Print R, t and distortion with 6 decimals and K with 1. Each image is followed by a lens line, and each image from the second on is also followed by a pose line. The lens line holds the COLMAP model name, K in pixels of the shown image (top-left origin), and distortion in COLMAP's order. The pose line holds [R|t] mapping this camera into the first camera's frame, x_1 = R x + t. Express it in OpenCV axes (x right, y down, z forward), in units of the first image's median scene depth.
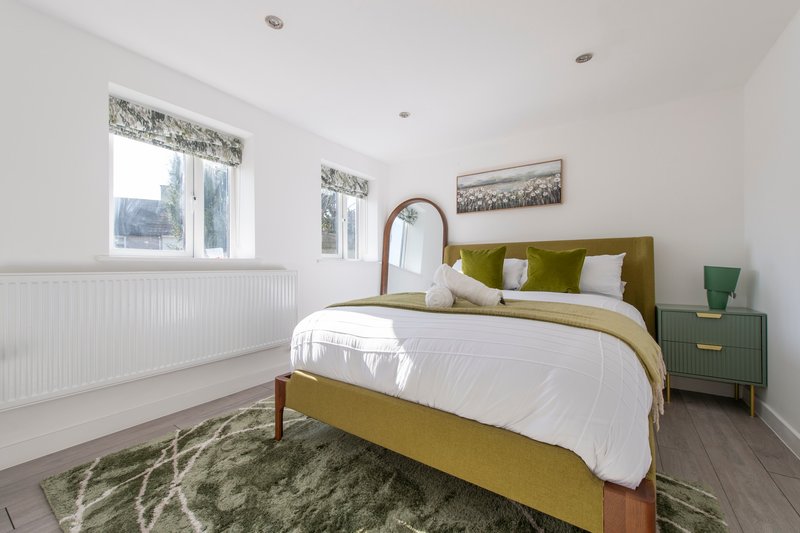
lens RADIAL K [[335.4, 0, 390.6], [0, 335.4, 265.6], [0, 0, 1]] dist [0.017938, -0.004620]
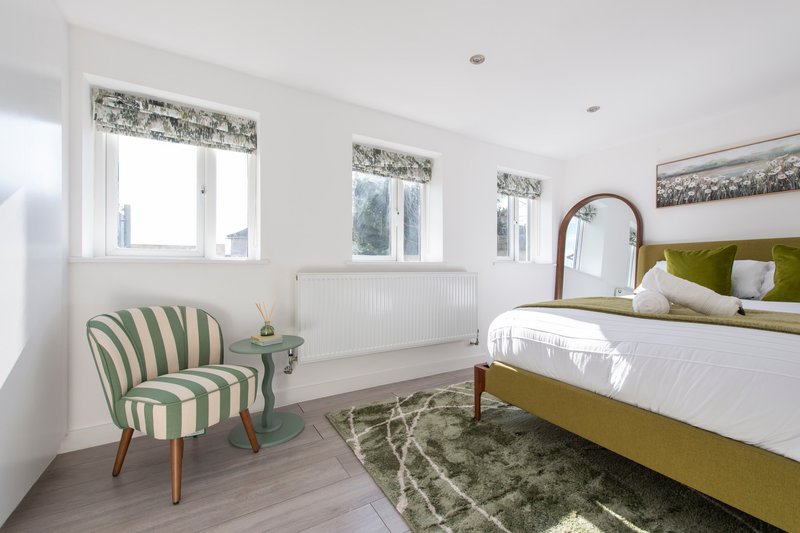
lens RADIAL K [[335.4, 0, 395.1], [0, 335.4, 266.6], [0, 0, 1]] dist [0.017938, -0.004620]
pose [[0.907481, 0.001649, -0.420089, -0.084659], [-0.002172, 0.999997, -0.000766, -0.004343], [0.420087, 0.001608, 0.907483, -0.129027]]
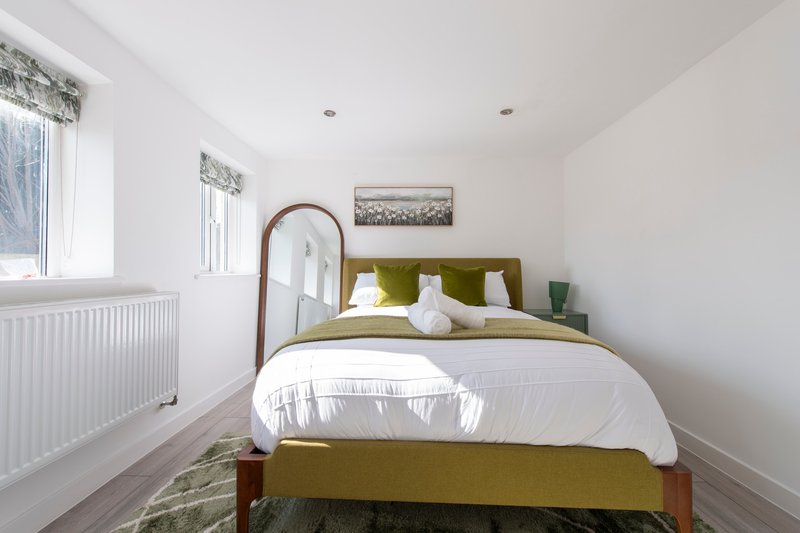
lens RADIAL K [[335.4, 0, 421.6], [0, 335.4, 268.5], [0, 0, 1]] dist [0.017938, -0.004620]
pose [[0.828684, 0.009409, 0.559638, -0.337219], [-0.003957, 0.999932, -0.010951, -0.039154], [-0.559703, 0.006860, 0.828665, 0.173178]]
